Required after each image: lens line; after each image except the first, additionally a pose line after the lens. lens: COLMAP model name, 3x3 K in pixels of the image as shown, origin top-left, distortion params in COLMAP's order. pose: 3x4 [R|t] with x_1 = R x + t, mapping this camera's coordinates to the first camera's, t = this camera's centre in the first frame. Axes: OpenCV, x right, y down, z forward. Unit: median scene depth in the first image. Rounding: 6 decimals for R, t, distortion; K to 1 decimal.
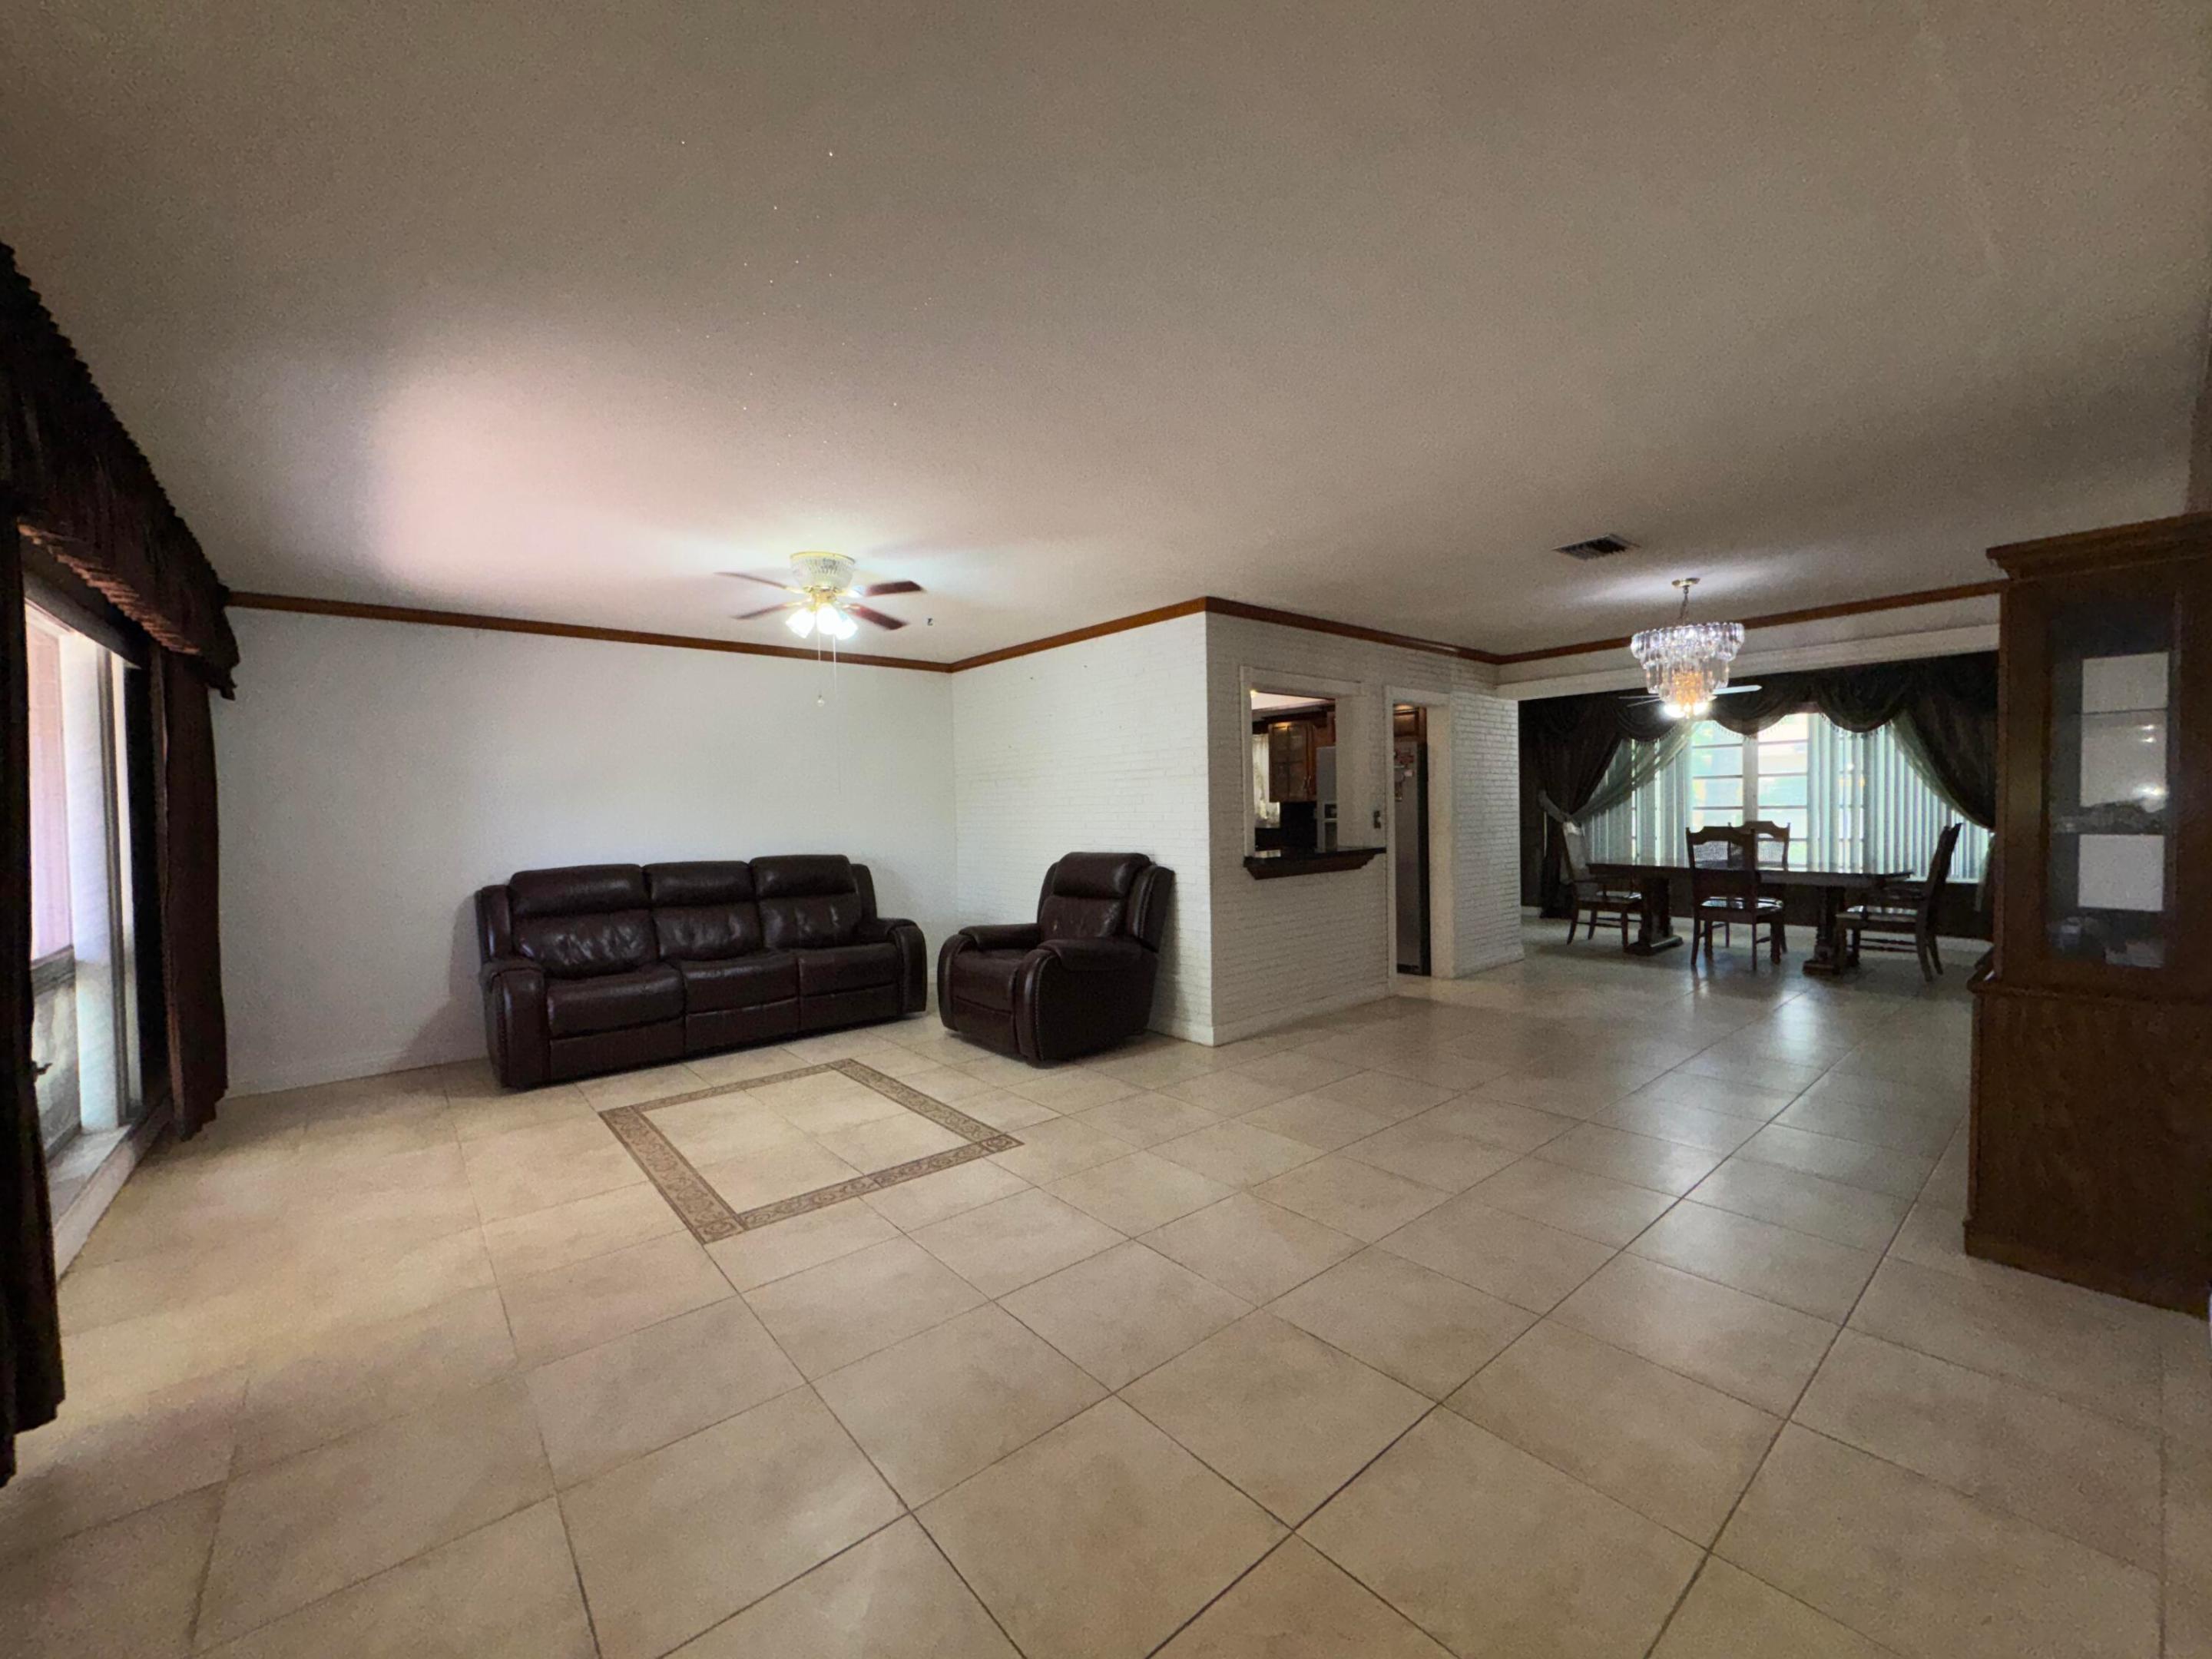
lens RADIAL K [[881.5, 0, 1106.2], [0, 881.5, 830.6], [0, 0, 1]] dist [-0.002896, 0.000648]
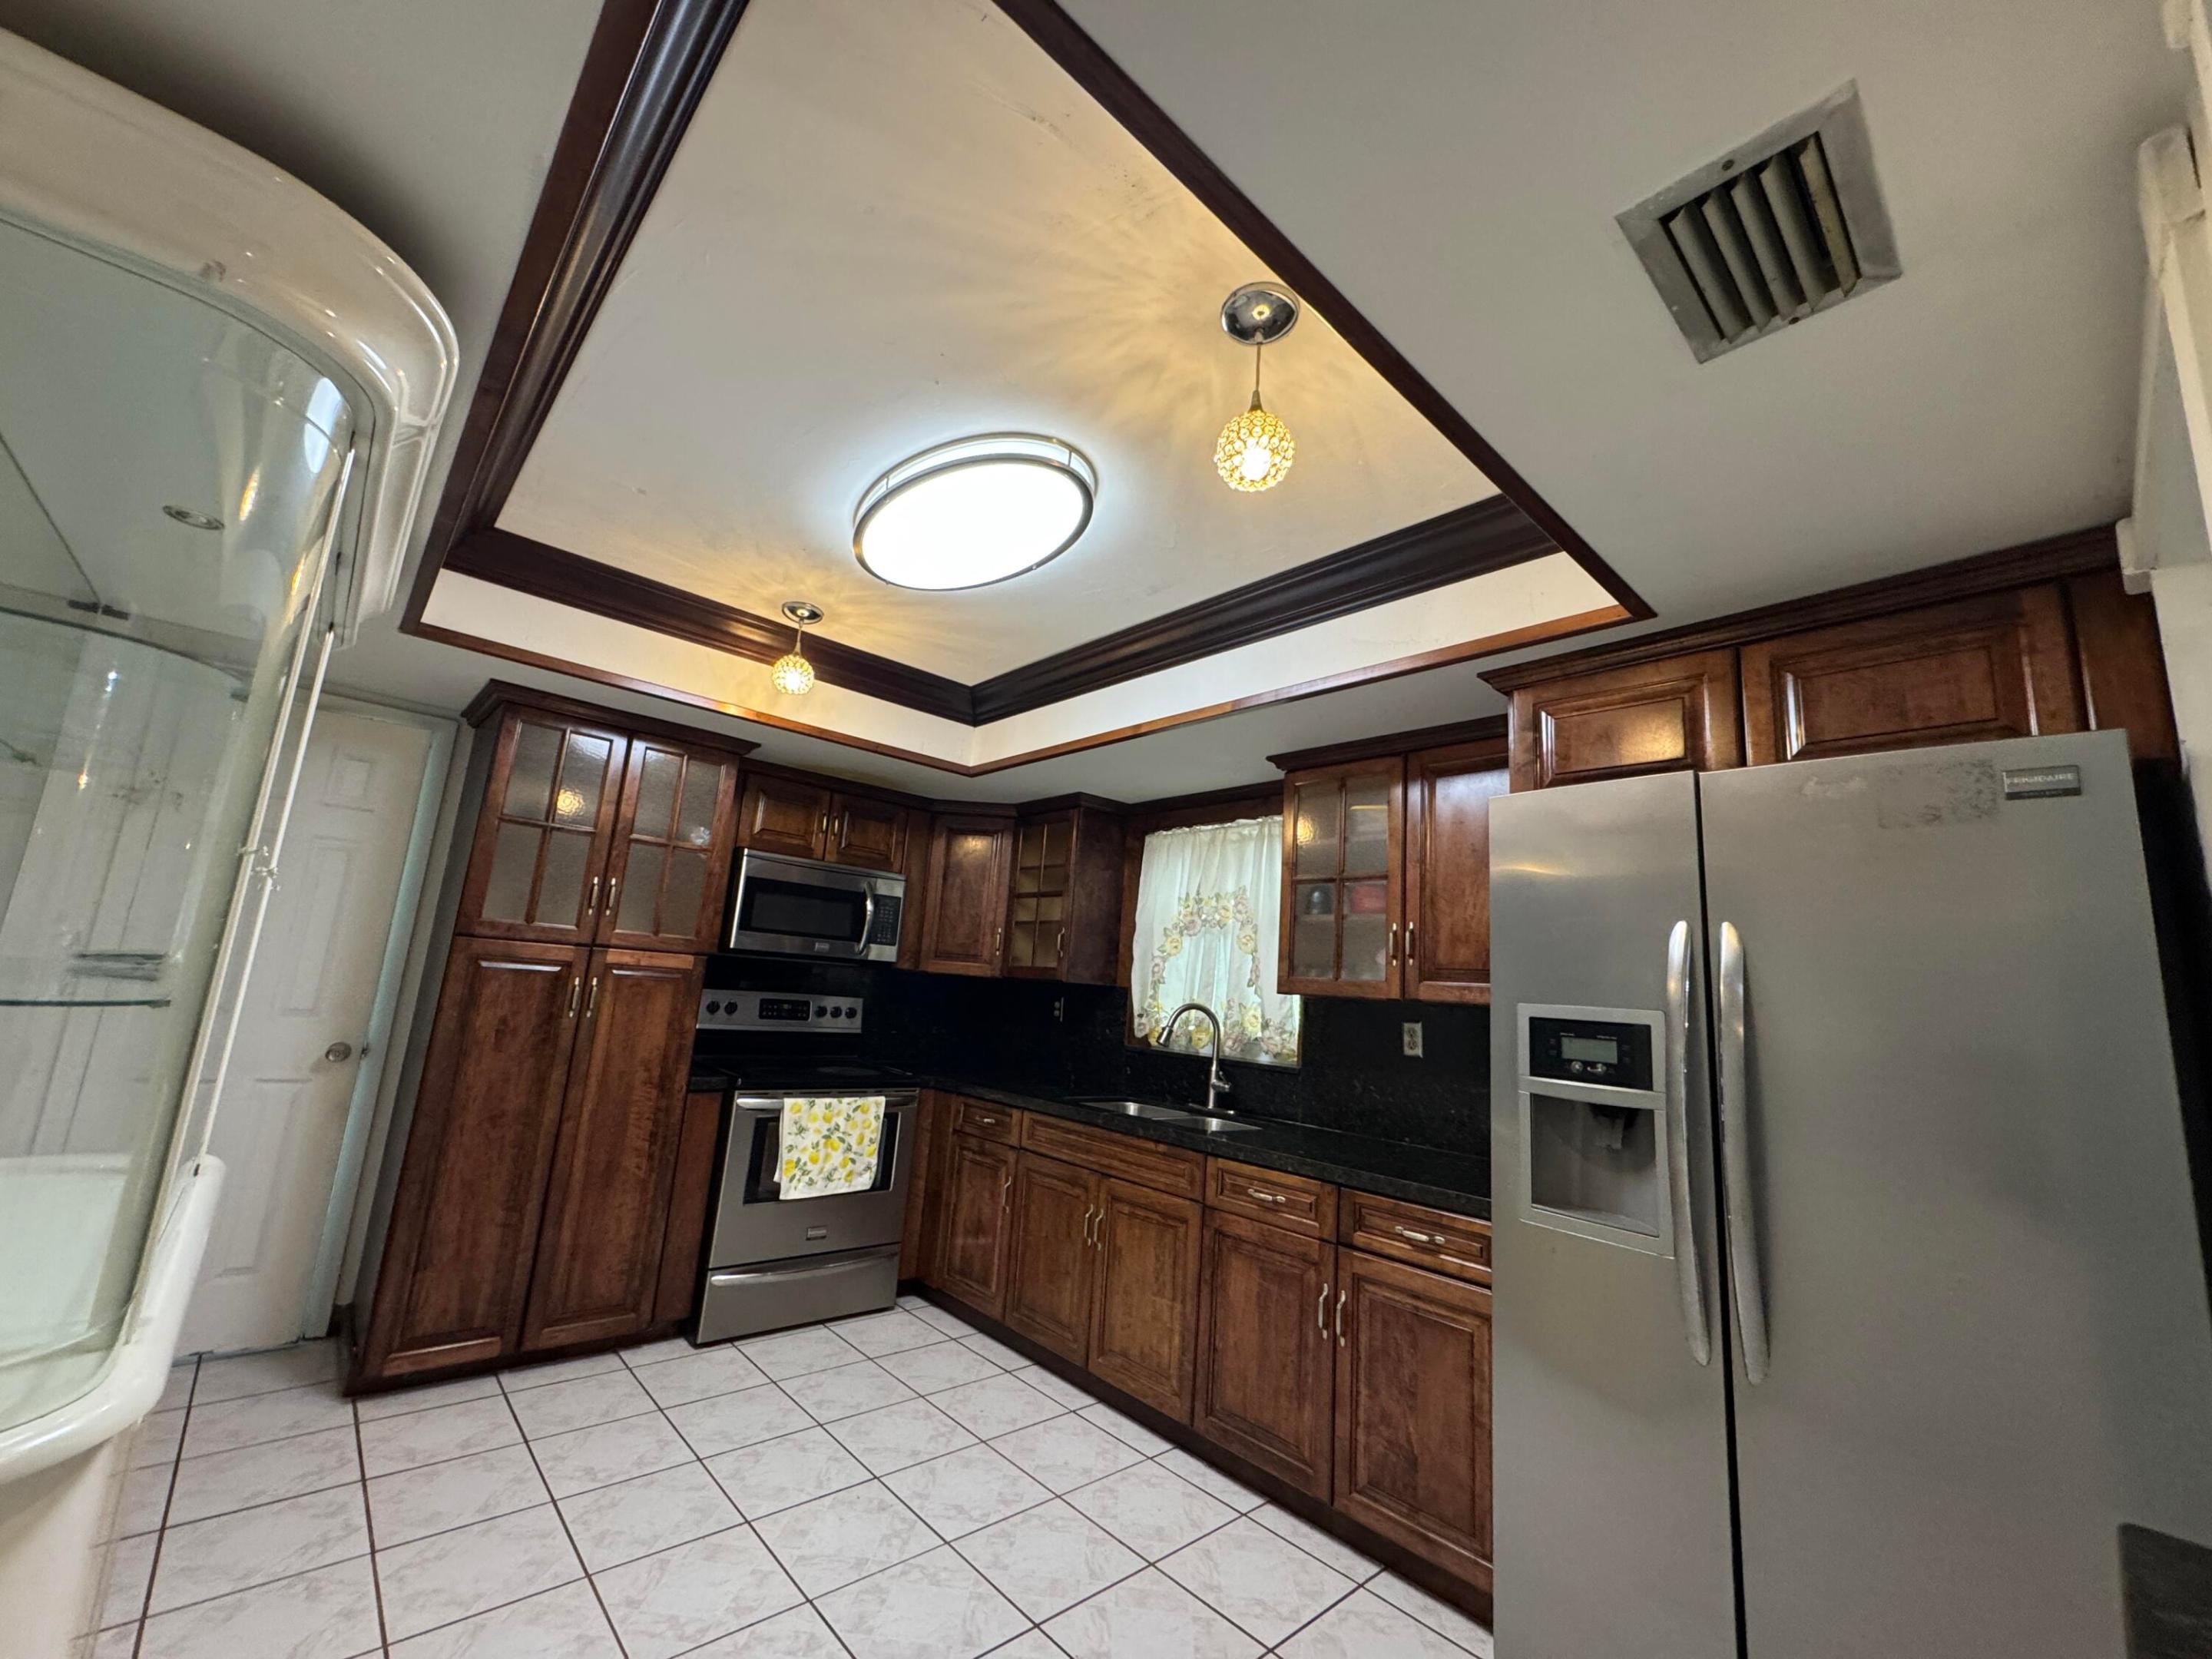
lens RADIAL K [[881.5, 0, 1106.8], [0, 881.5, 827.1], [0, 0, 1]] dist [-0.002896, 0.000648]
pose [[0.994878, 0.097078, 0.028172, 0.104189], [-0.088972, 0.973264, -0.211758, -0.016820], [-0.047976, 0.208166, 0.976916, 0.665247]]
